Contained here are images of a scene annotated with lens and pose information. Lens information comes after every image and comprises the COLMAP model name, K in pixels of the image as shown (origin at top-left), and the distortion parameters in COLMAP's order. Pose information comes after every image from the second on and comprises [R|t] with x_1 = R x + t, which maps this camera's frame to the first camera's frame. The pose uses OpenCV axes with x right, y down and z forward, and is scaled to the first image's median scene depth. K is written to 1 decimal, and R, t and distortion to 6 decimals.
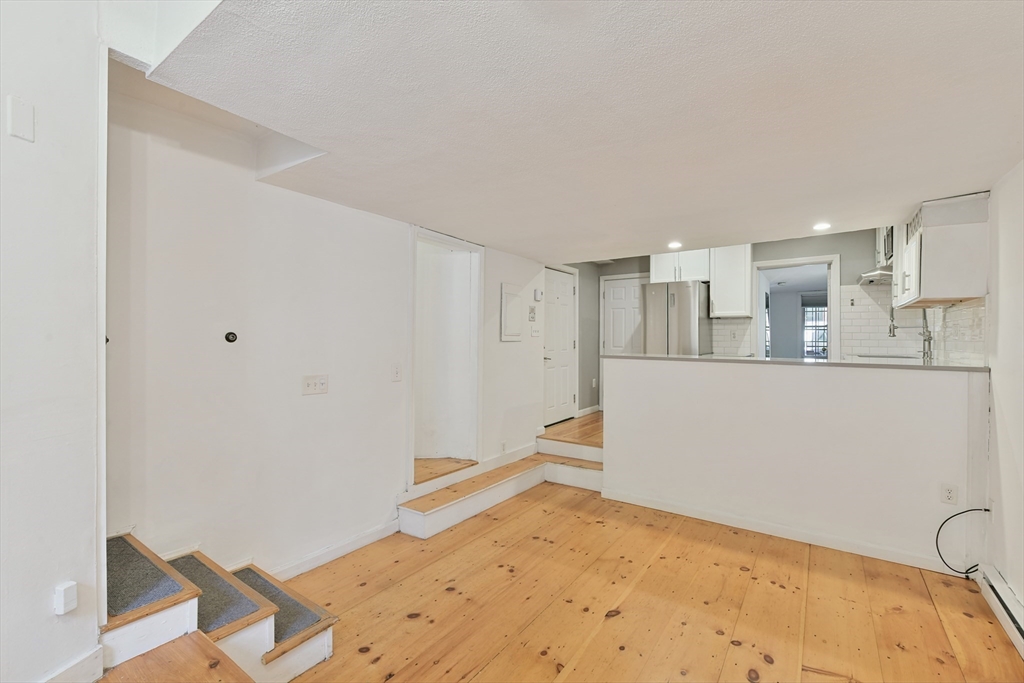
lens RADIAL K [[436.6, 0, 517.6], [0, 436.6, 339.8], [0, 0, 1]] dist [-0.003839, -0.000982]
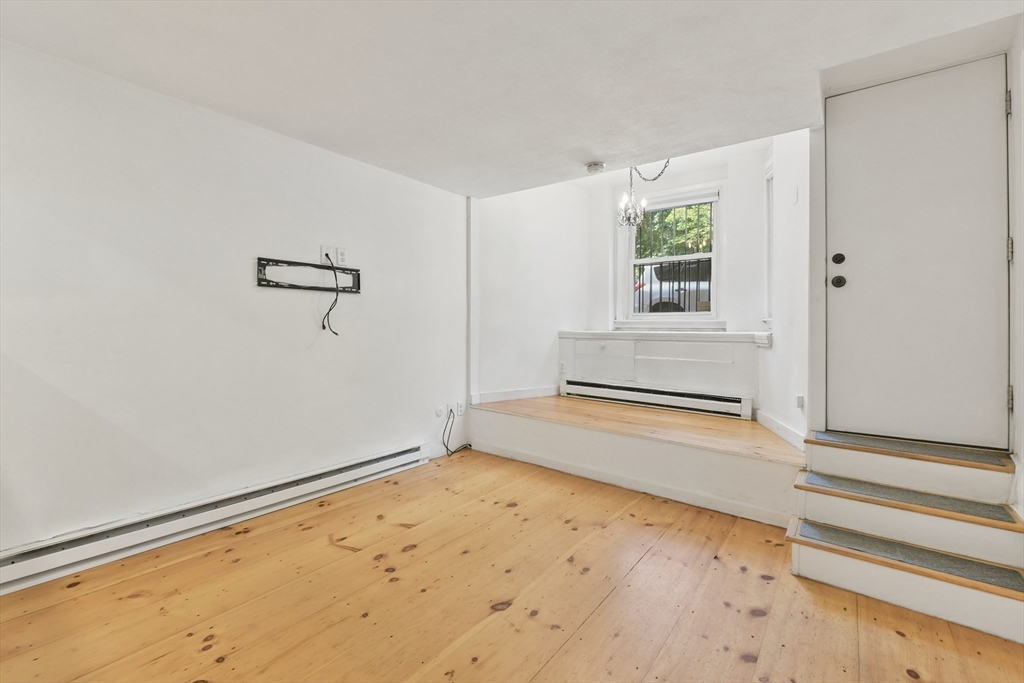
lens RADIAL K [[433.6, 0, 522.1], [0, 433.6, 327.6], [0, 0, 1]] dist [-0.000736, -0.000223]
pose [[-0.999427, -0.013920, 0.030852, 0.114762], [-0.013774, 0.999893, 0.004940, 0.088489], [-0.030918, 0.004513, -0.999512, 1.240846]]
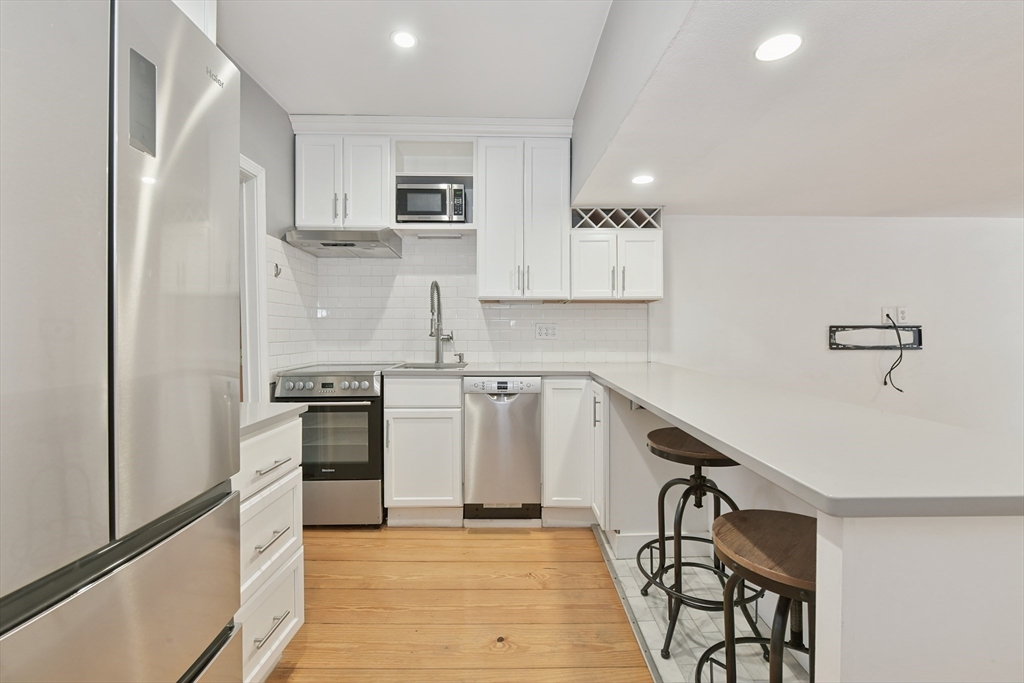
lens RADIAL K [[433.2, 0, 513.5], [0, 433.2, 332.1], [0, 0, 1]] dist [-0.002898, -0.000462]
pose [[-0.594030, -0.010486, 0.804374, 0.272558], [-0.001016, 0.999924, 0.012285, -0.026786], [-0.804442, 0.006480, -0.593996, 1.590783]]
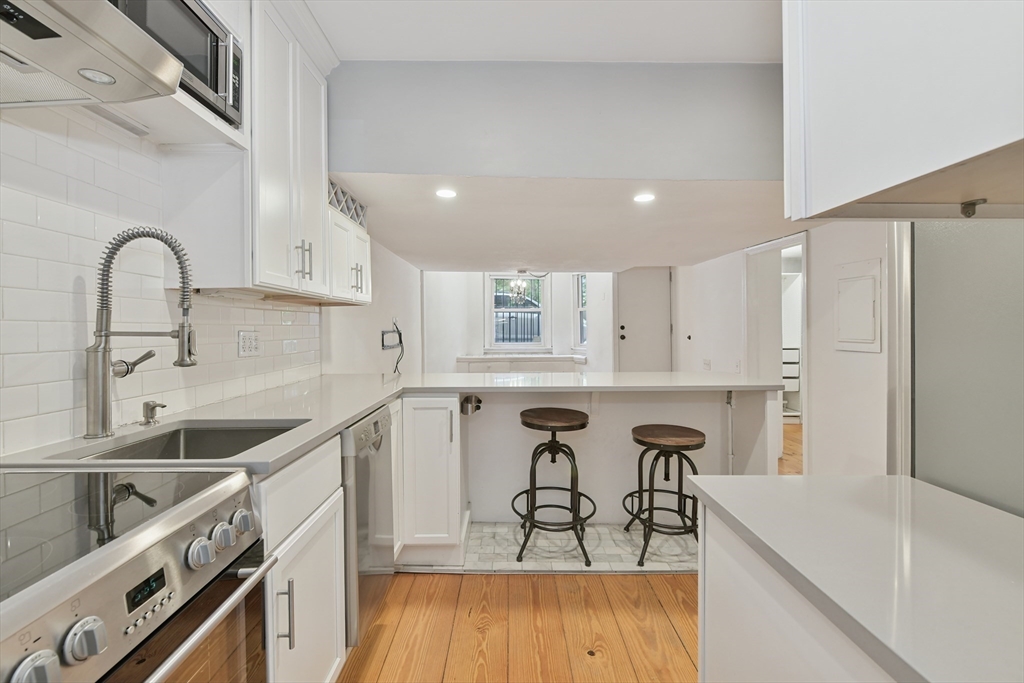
lens RADIAL K [[429.1, 0, 514.6], [0, 429.1, 325.8], [0, 0, 1]] dist [-0.003509, -0.001242]
pose [[-0.804046, -0.004618, -0.594549, 1.049194], [-0.002643, 0.999988, -0.004192, -0.039670], [0.594561, -0.001799, -0.804049, 1.652768]]
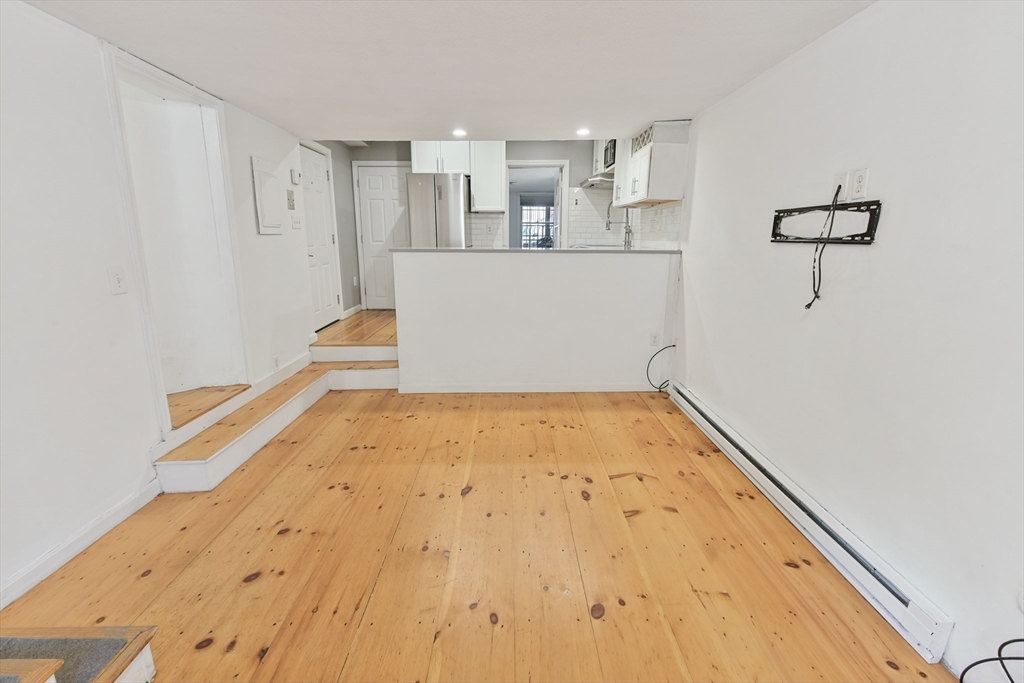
lens RADIAL K [[429.1, 0, 514.6], [0, 429.1, 325.8], [0, 0, 1]] dist [-0.003509, -0.001242]
pose [[0.809895, -0.123760, 0.573370, -0.168251], [0.003944, 0.978615, 0.205661, 0.010345], [-0.586561, -0.164302, 0.793064, 0.112195]]
